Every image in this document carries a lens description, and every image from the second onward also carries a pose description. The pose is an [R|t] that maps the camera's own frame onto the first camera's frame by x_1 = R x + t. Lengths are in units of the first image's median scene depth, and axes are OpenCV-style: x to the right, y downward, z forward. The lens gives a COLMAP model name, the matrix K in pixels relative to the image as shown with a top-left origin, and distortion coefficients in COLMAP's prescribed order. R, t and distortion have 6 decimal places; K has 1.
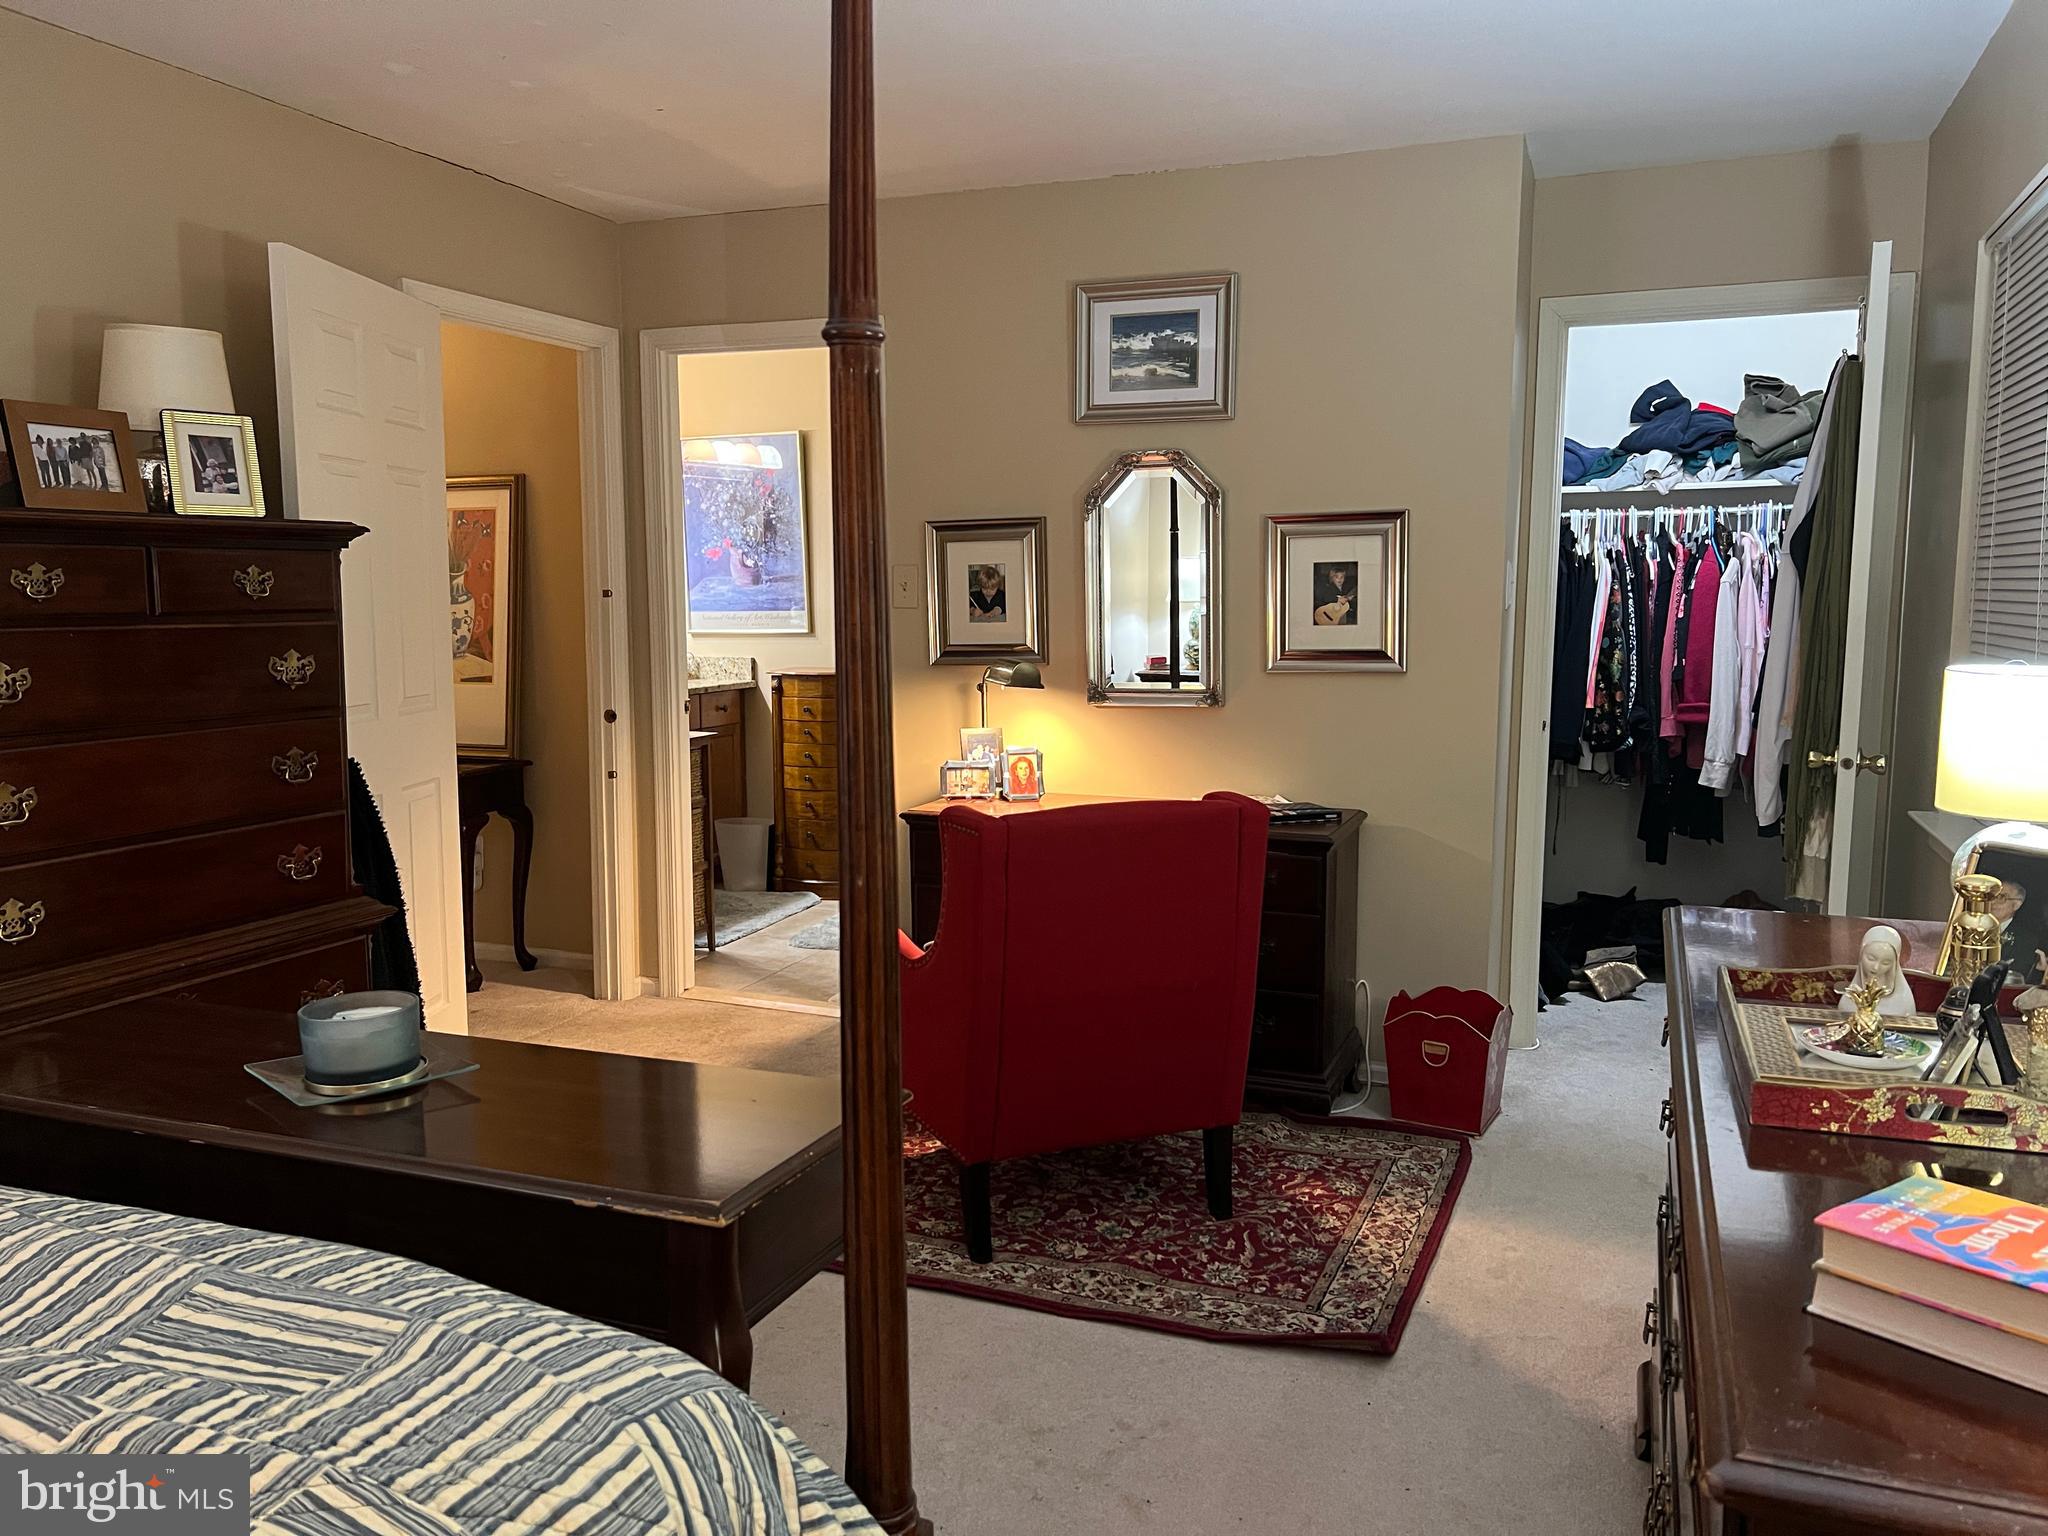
lens RADIAL K [[1534.5, 0, 1030.2], [0, 1534.5, 770.7], [0, 0, 1]] dist [0.069581, -0.083553]
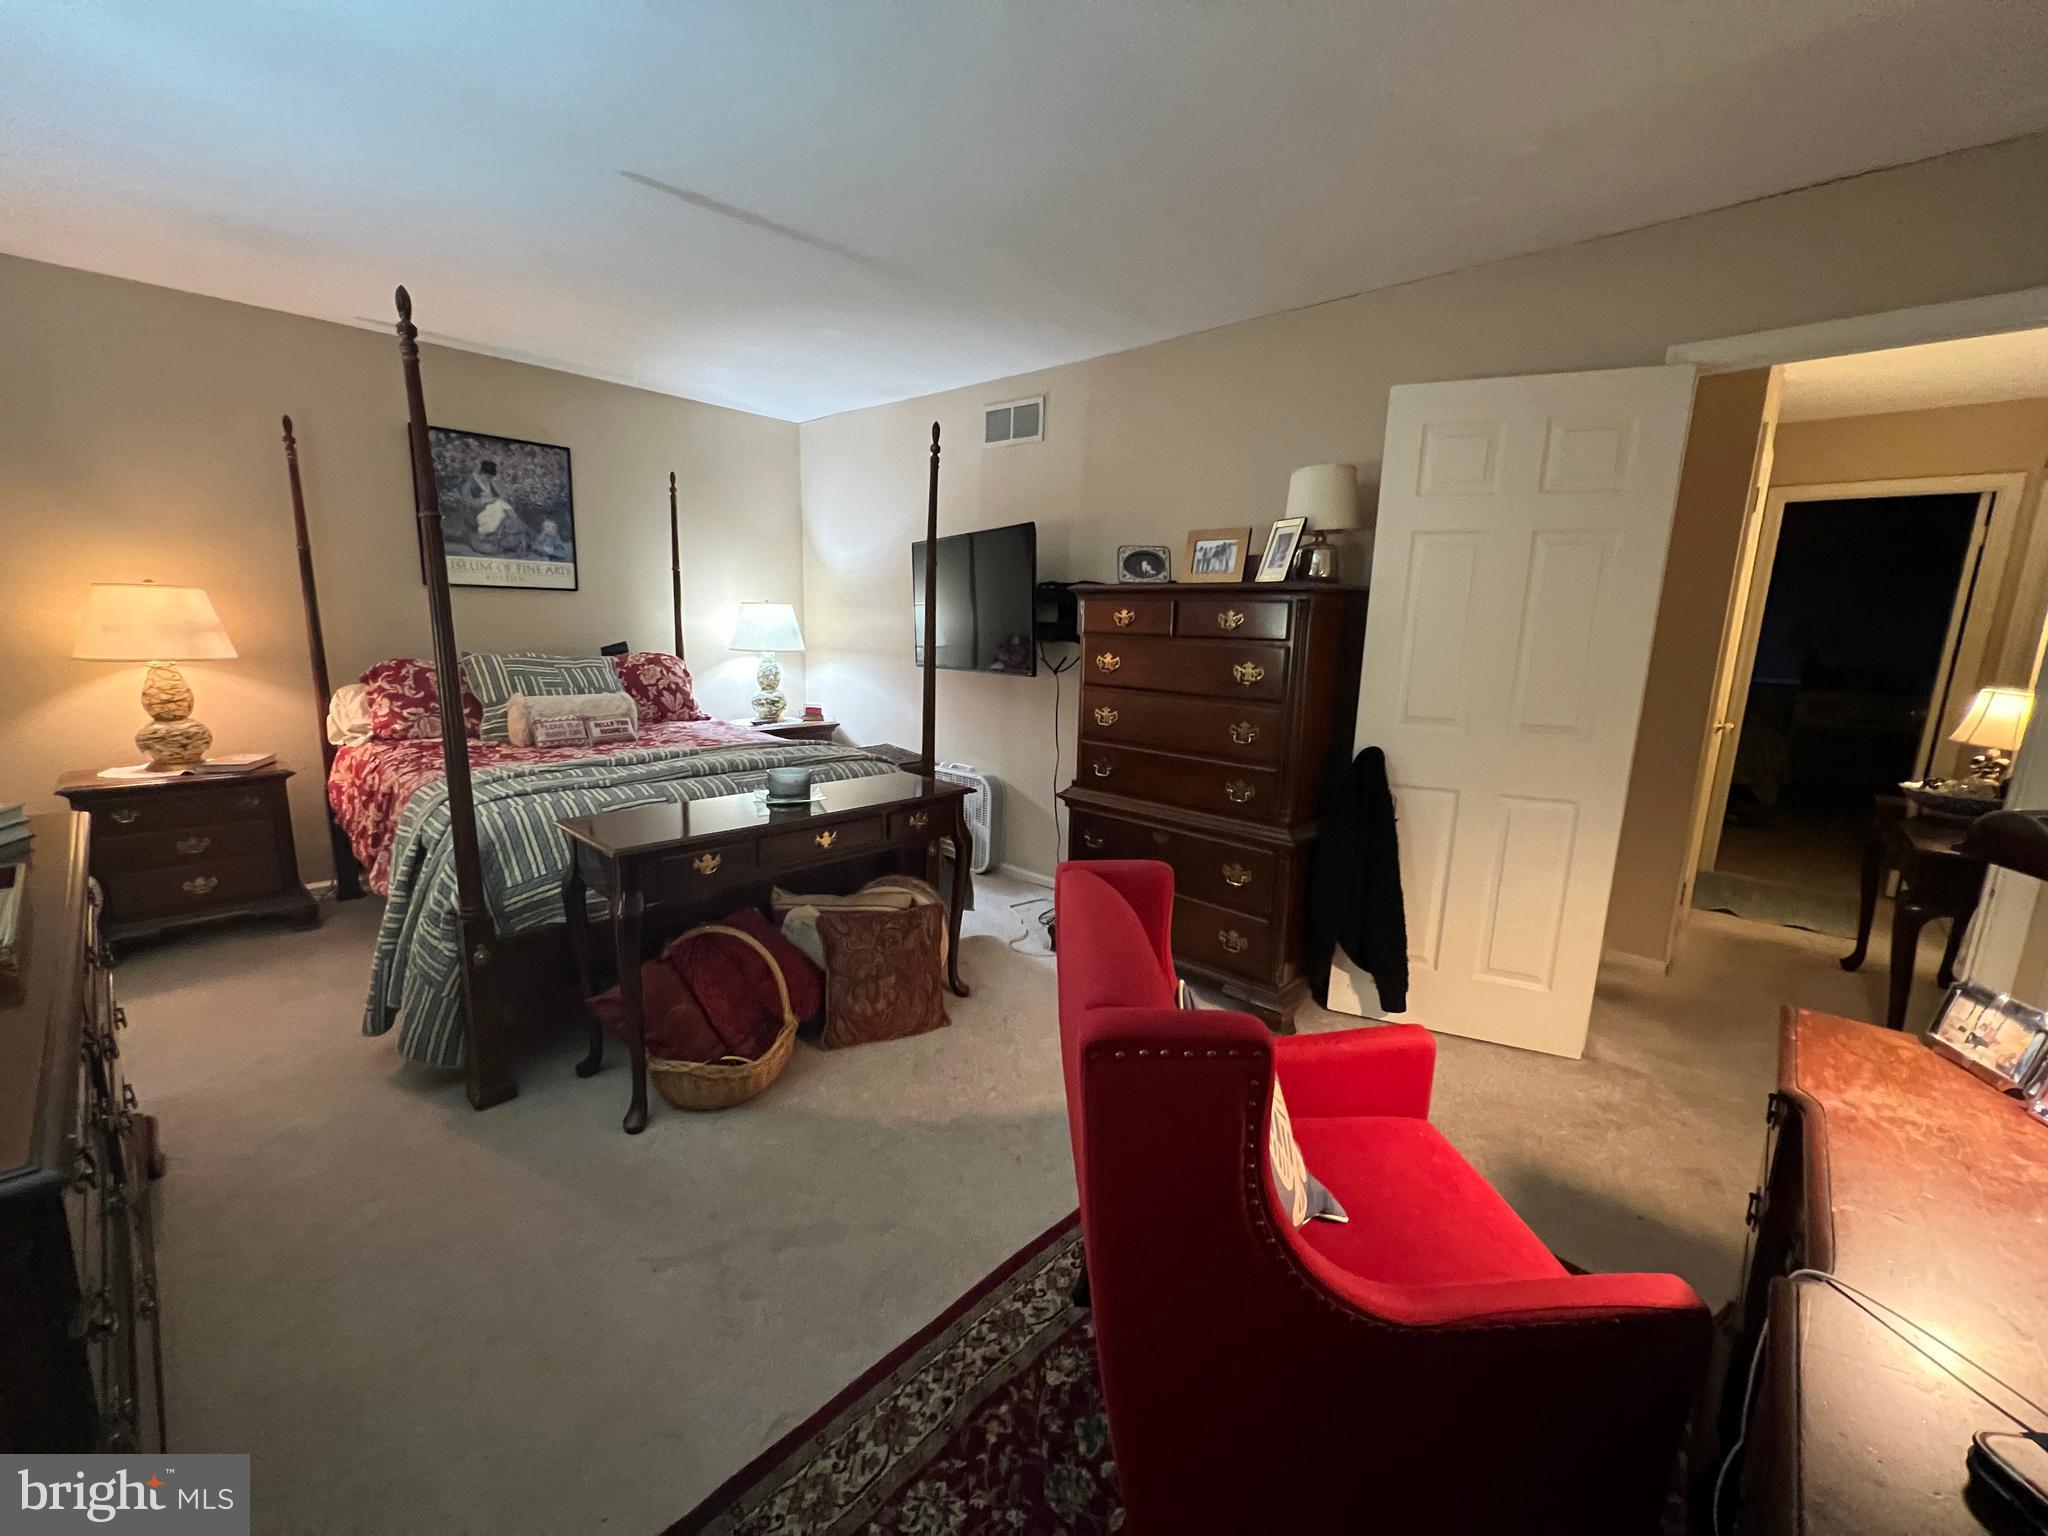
lens RADIAL K [[822.4, 0, 1028.2], [0, 822.4, 765.8], [0, 0, 1]] dist [0.000282, 0.000426]
pose [[-0.353761, 0.154409, -0.922503, 0.453602], [-0.137072, 0.967073, 0.214433, -0.135016], [0.925237, 0.202308, -0.320948, 1.160912]]
